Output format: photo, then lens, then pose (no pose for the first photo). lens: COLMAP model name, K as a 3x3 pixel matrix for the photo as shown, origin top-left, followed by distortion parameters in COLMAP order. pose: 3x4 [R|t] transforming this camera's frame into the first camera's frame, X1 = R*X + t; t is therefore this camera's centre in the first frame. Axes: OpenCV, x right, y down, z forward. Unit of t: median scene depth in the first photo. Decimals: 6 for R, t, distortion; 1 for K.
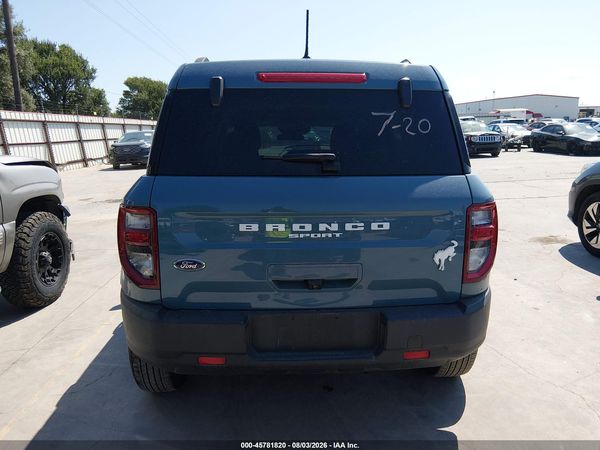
lens RADIAL K [[460.5, 0, 300.0], [0, 460.5, 225.0], [0, 0, 1]] dist [0.112383, -0.189728]
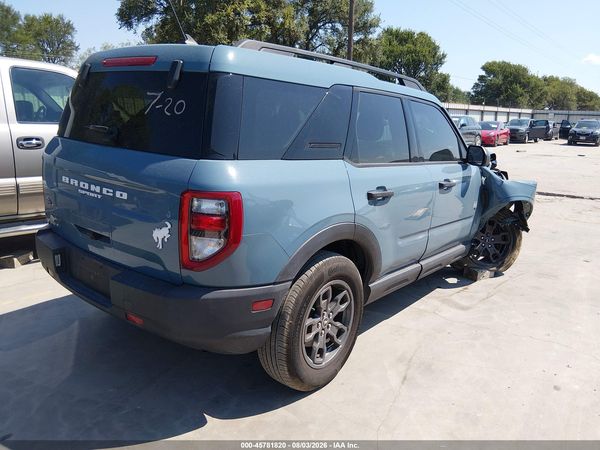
lens RADIAL K [[490.1, 0, 347.1], [0, 490.1, 223.2], [0, 0, 1]] dist [-0.004498, -0.009423]
pose [[0.743127, 0.185973, -0.642788, 1.240115], [-0.177443, 0.980981, 0.078678, -0.110393], [0.645195, 0.055591, 0.761993, 0.425793]]
